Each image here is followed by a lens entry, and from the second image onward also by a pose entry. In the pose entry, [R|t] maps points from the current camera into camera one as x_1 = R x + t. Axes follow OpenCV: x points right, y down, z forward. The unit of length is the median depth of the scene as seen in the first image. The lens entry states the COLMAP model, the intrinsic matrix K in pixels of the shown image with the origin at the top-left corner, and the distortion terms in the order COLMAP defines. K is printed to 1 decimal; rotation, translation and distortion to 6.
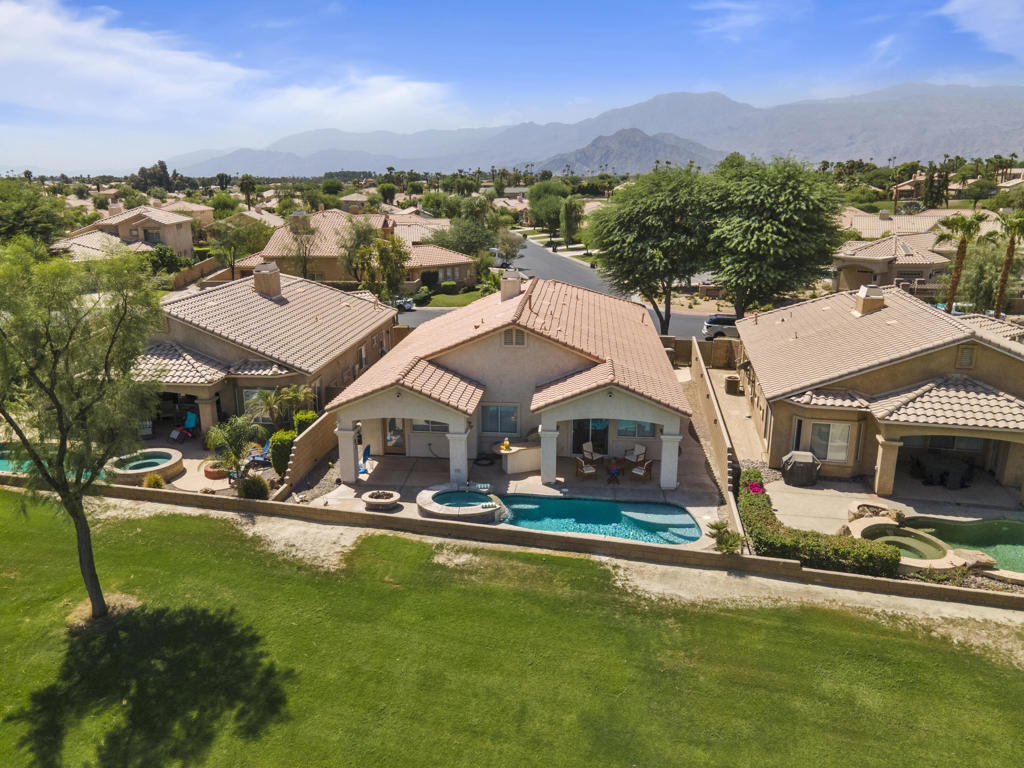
lens RADIAL K [[745.4, 0, 507.6], [0, 745.4, 383.3], [0, 0, 1]] dist [0.013425, 0.055564]
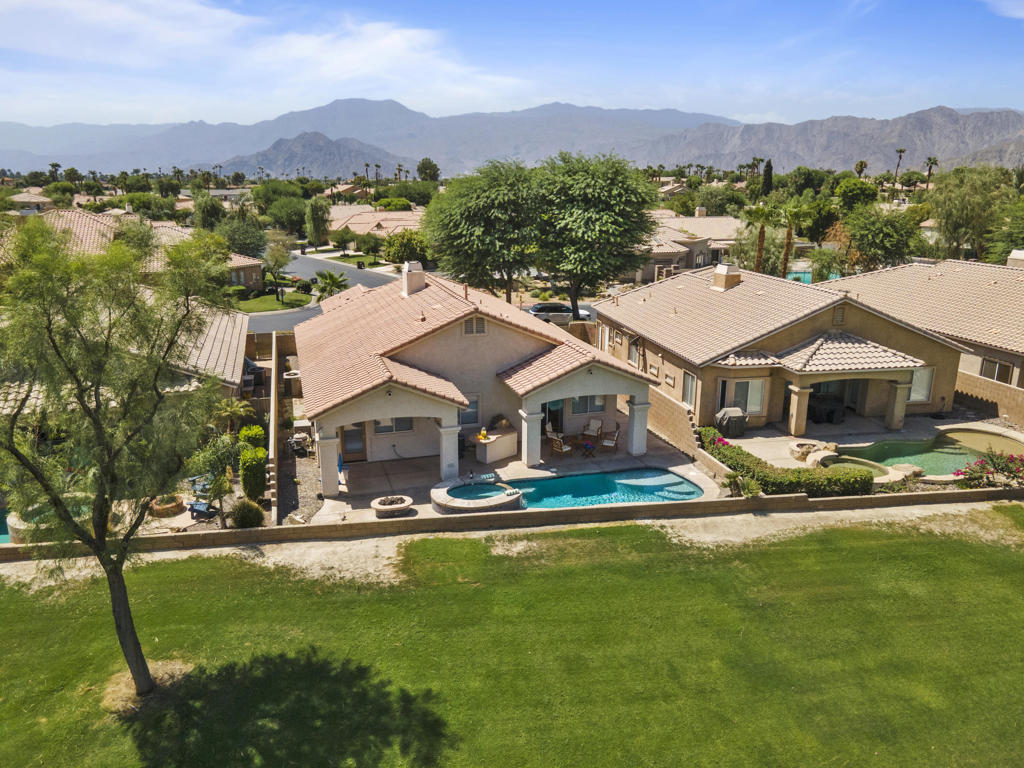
lens RADIAL K [[745.4, 0, 507.6], [0, 745.4, 383.3], [0, 0, 1]] dist [0.013425, 0.055564]
pose [[0.921326, -0.096616, 0.376596, -0.362368], [0.098790, 0.995016, 0.013587, 0.005508], [-0.376032, 0.024686, 0.926278, 0.078110]]
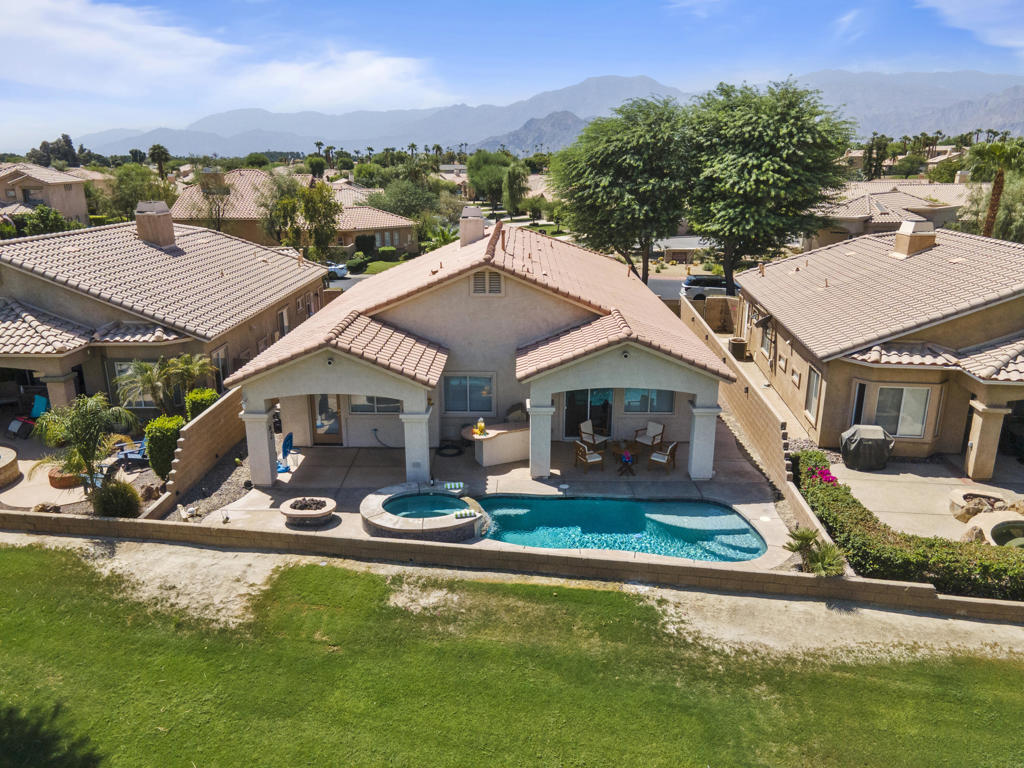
lens RADIAL K [[745.4, 0, 507.6], [0, 745.4, 383.3], [0, 0, 1]] dist [0.013425, 0.055564]
pose [[0.996279, -0.022813, 0.083111, -0.038170], [0.021071, 0.999541, 0.021774, 0.025093], [-0.083570, -0.019941, 0.996302, 0.281602]]
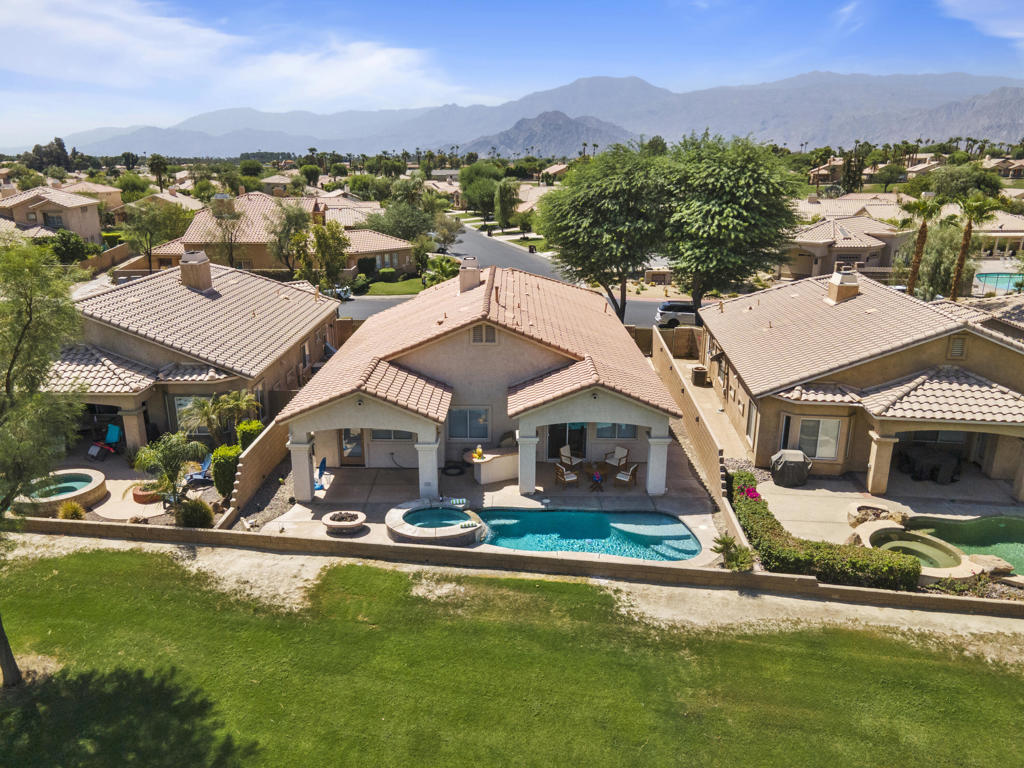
lens RADIAL K [[745.4, 0, 507.6], [0, 745.4, 383.3], [0, 0, 1]] dist [0.013425, 0.055564]
pose [[0.995196, -0.023973, 0.094927, -0.055181], [0.021916, 0.999503, 0.022662, -0.023644], [-0.095423, -0.020473, 0.995226, 0.098416]]
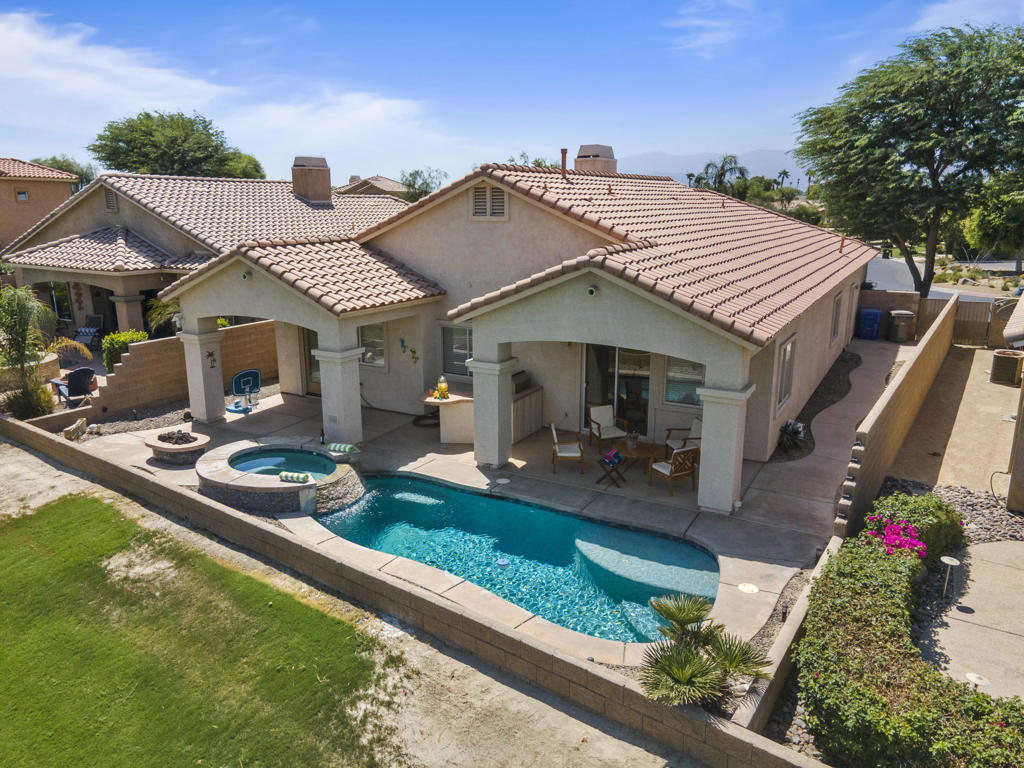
lens RADIAL K [[745.4, 0, 507.6], [0, 745.4, 383.3], [0, 0, 1]] dist [0.013425, 0.055564]
pose [[0.917069, 0.096047, -0.386986, 0.275944], [-0.107154, 0.994217, -0.007173, 0.082933], [0.384059, 0.048045, 0.922058, 0.546103]]
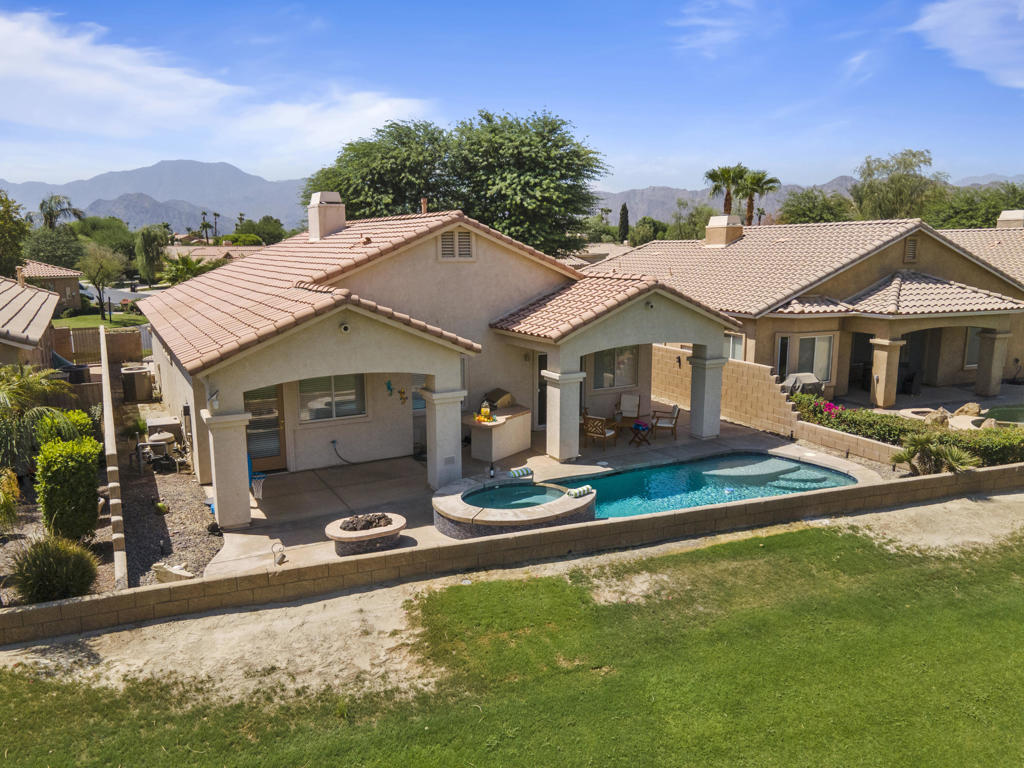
lens RADIAL K [[745.4, 0, 507.6], [0, 745.4, 383.3], [0, 0, 1]] dist [0.013425, 0.055564]
pose [[0.823318, -0.102299, 0.558286, -0.344772], [0.151075, 0.987637, -0.041821, 0.092728], [-0.547105, 0.118775, 0.828594, 0.524202]]
